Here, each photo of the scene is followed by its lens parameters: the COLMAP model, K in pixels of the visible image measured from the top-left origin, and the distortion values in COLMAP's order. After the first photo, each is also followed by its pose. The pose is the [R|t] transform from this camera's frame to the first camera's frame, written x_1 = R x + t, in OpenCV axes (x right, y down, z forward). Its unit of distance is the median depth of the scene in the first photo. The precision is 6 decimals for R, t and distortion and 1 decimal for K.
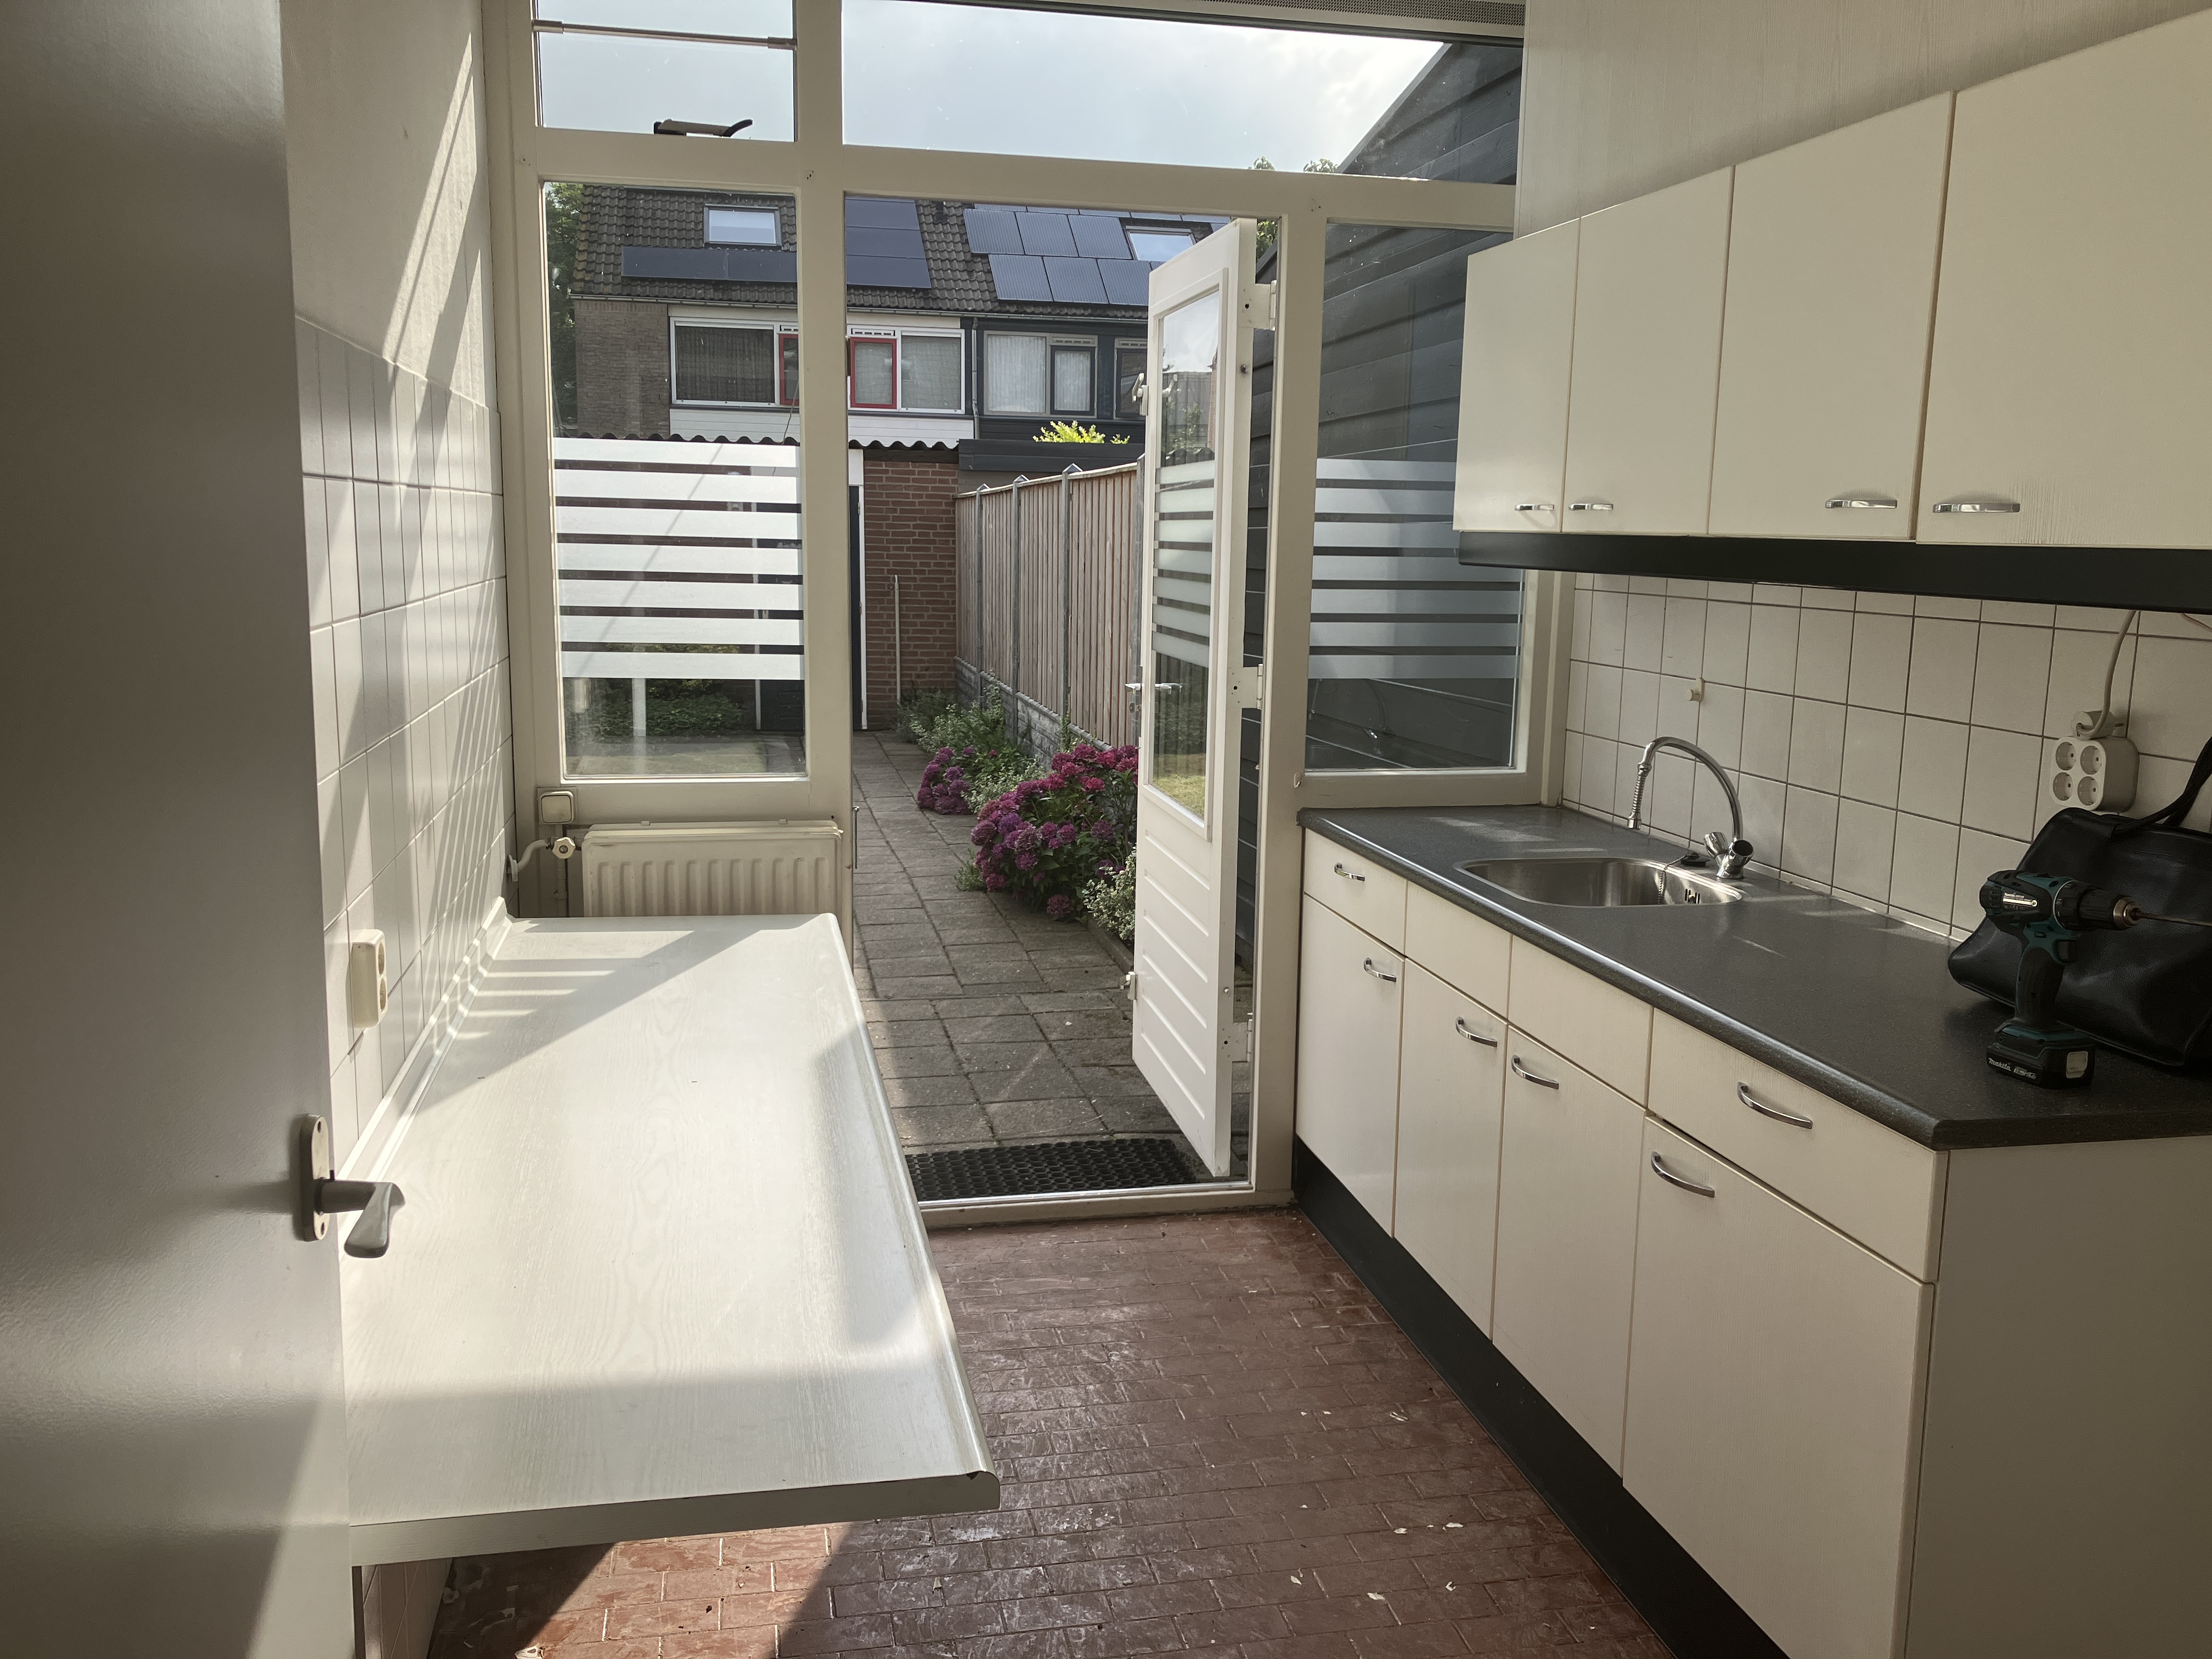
lens RADIAL K [[1800.3, 0, 1103.9], [0, 1800.3, 849.4], [0, 0, 1]] dist [0.026210, -0.045248]
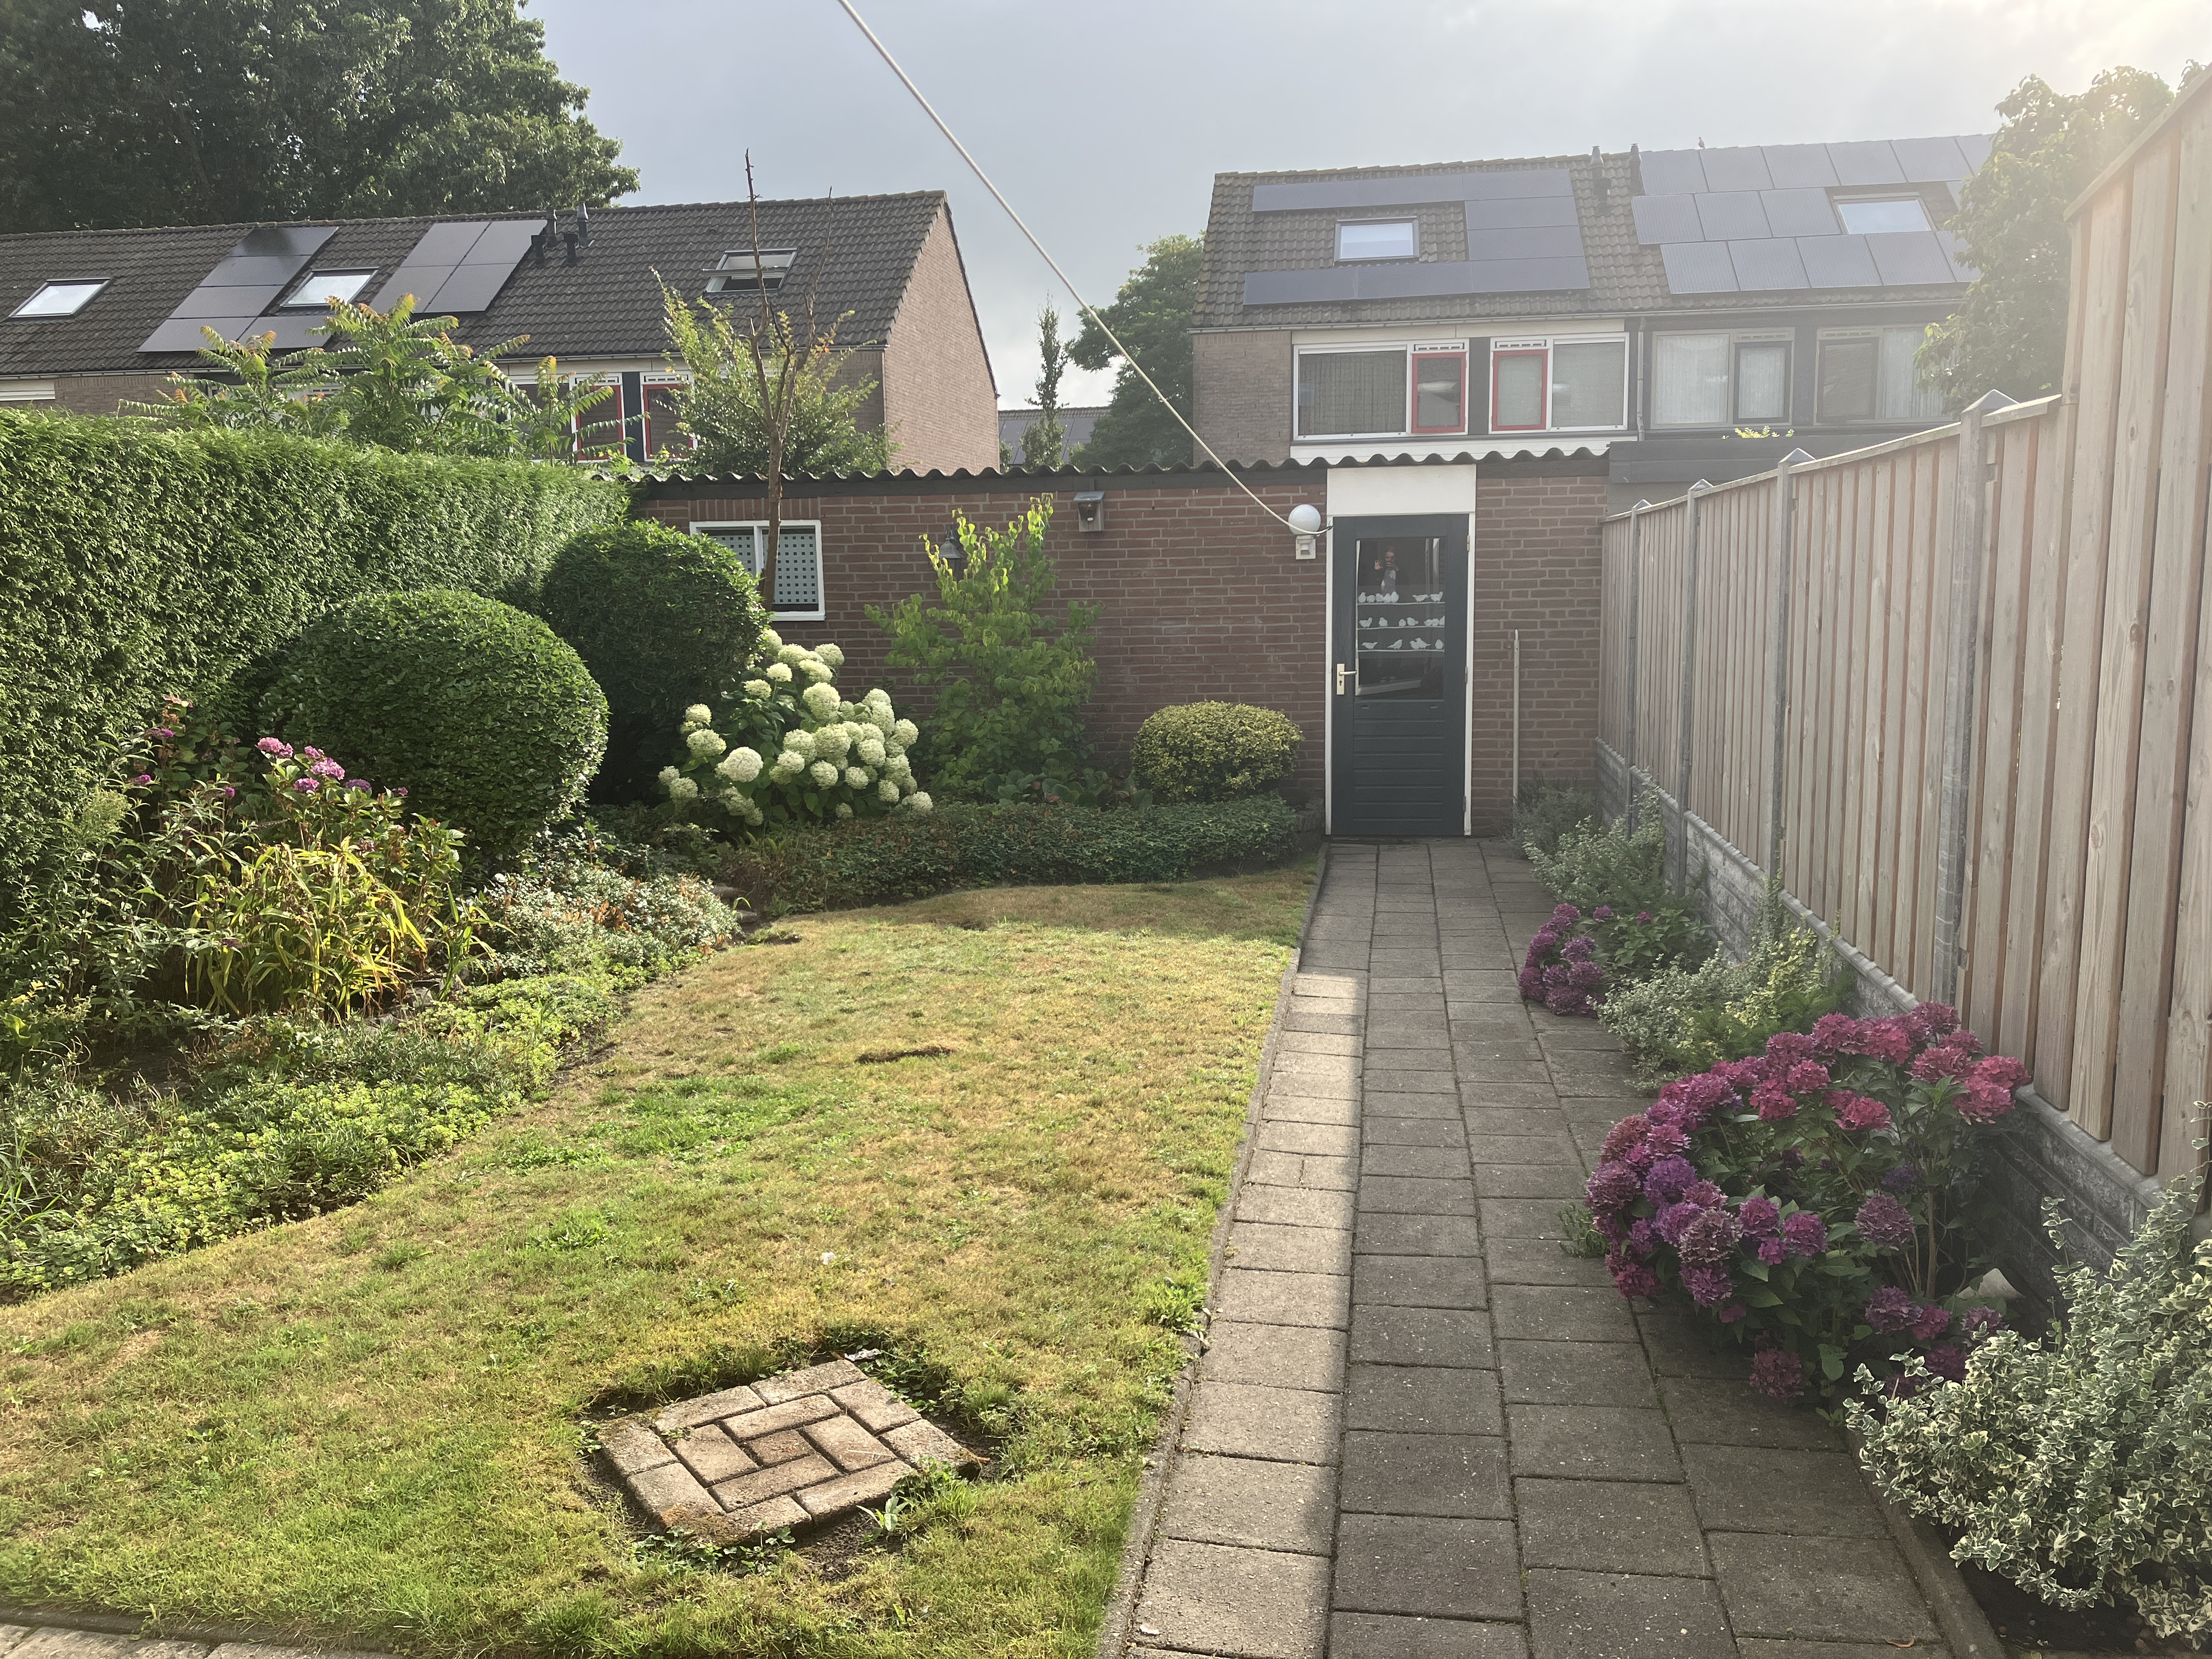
lens RADIAL K [[1800.3, 0, 1089.3], [0, 1800.3, 847.6], [0, 0, 1]] dist [0.026210, -0.045248]
pose [[0.934318, 0.020877, -0.355828, -0.007139], [-0.029257, 0.999406, -0.018185, -0.022859], [0.355237, 0.027401, 0.934375, 0.128447]]
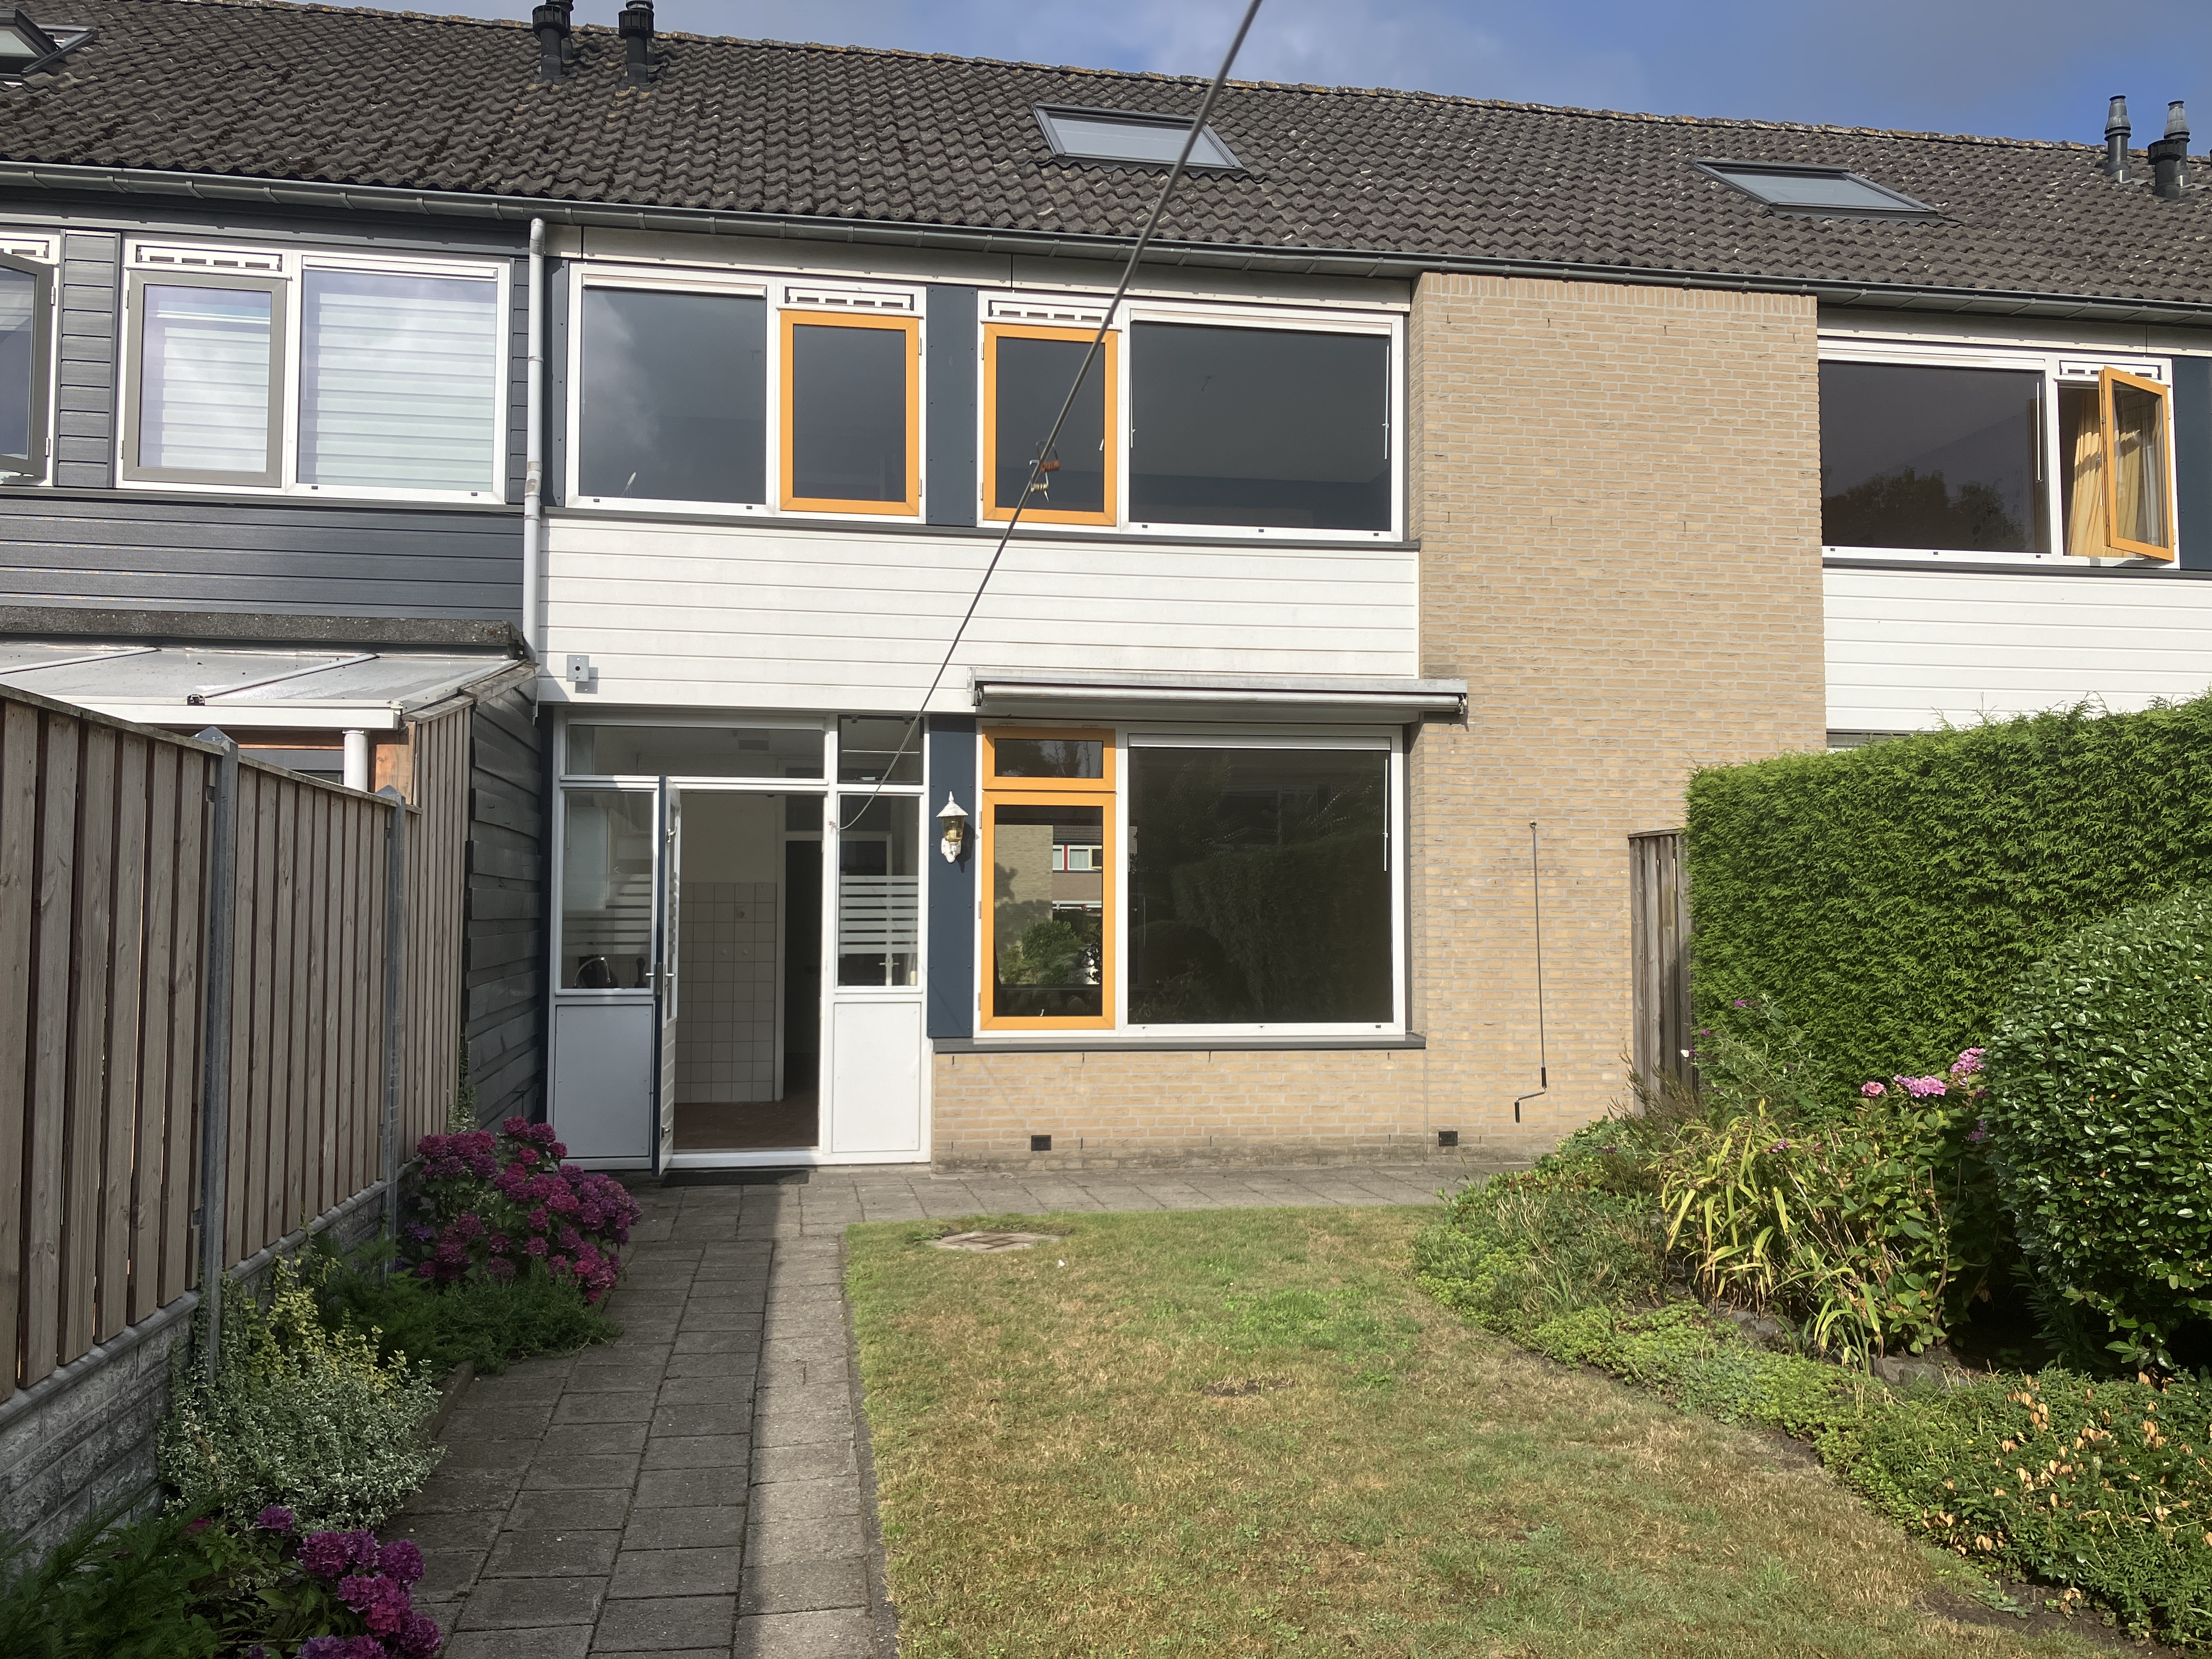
lens RADIAL K [[1800.3, 0, 1103.9], [0, 1800.3, 828.0], [0, 0, 1]] dist [0.026210, -0.045248]
pose [[-0.999215, -0.015436, 0.036480, -0.088342], [-0.011263, 0.993649, 0.111963, -0.080155], [-0.037976, 0.111465, -0.993043, 0.489041]]
